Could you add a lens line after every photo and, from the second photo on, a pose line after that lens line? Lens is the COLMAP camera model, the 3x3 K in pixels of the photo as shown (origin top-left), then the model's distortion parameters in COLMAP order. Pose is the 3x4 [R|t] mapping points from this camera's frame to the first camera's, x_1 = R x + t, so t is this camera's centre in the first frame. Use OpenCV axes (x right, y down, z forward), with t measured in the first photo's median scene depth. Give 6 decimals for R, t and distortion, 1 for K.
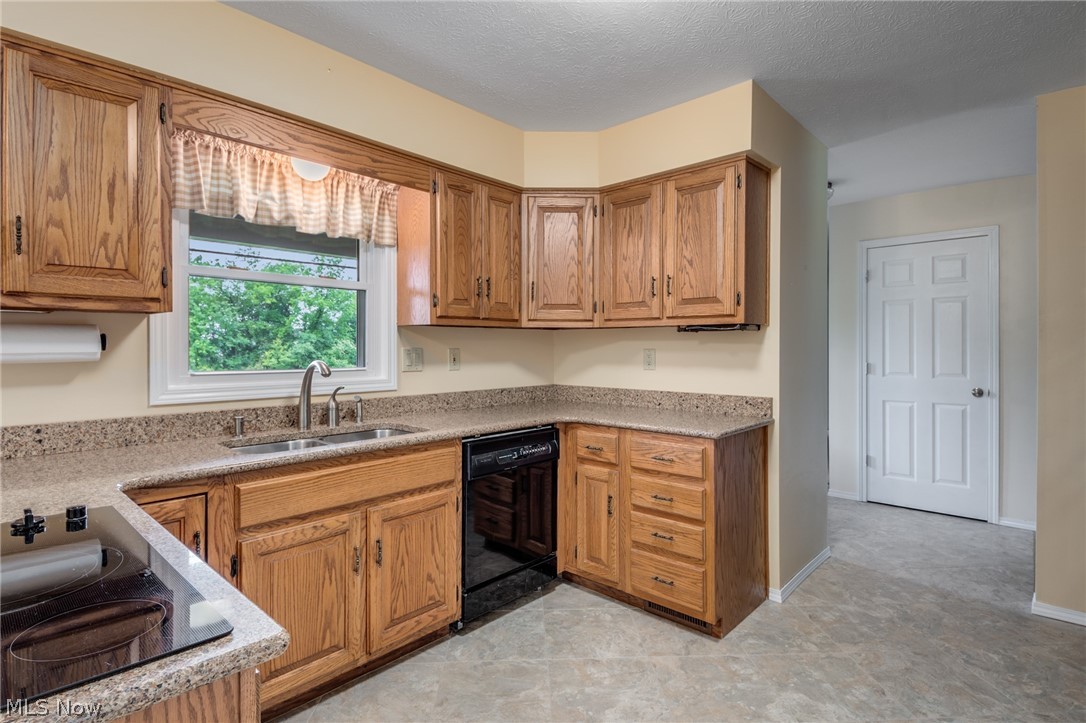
lens RADIAL K [[544.1, 0, 537.6], [0, 544.1, 353.2], [0, 0, 1]] dist [0.001585, -0.000182]
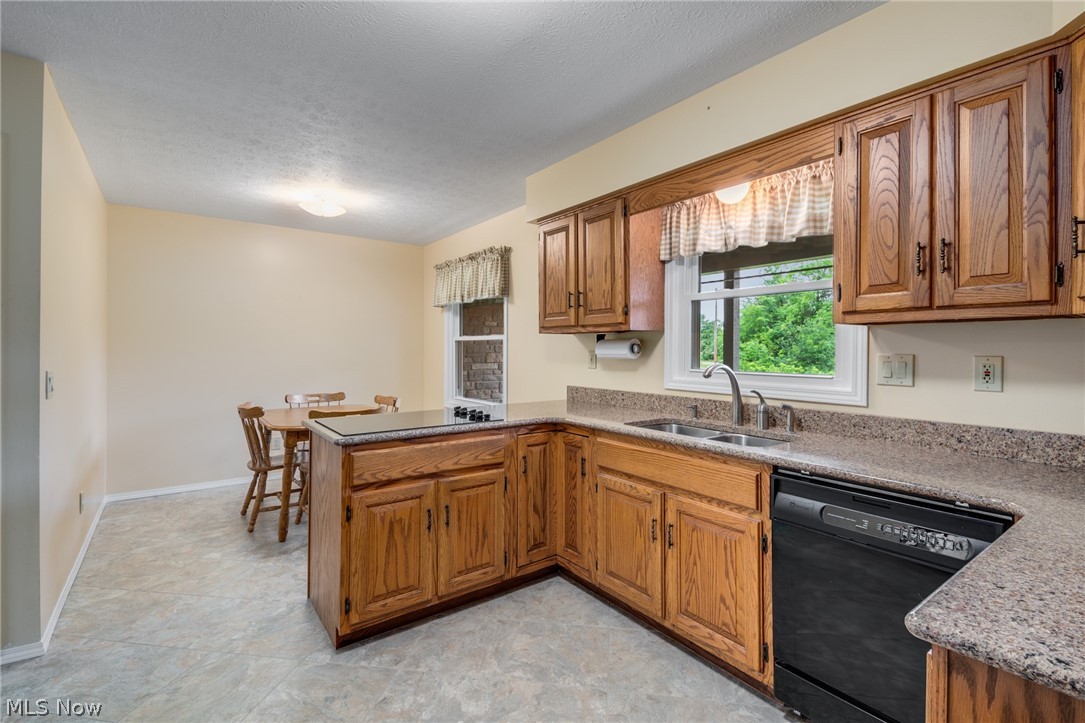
lens RADIAL K [[494.5, 0, 541.6], [0, 494.5, 350.0], [0, 0, 1]] dist [0.006158, -0.001179]
pose [[-0.199792, 0.001913, -0.979836, 0.649199], [-0.014634, 0.999881, 0.004936, -0.013919], [0.979729, 0.015325, -0.199740, 0.805213]]
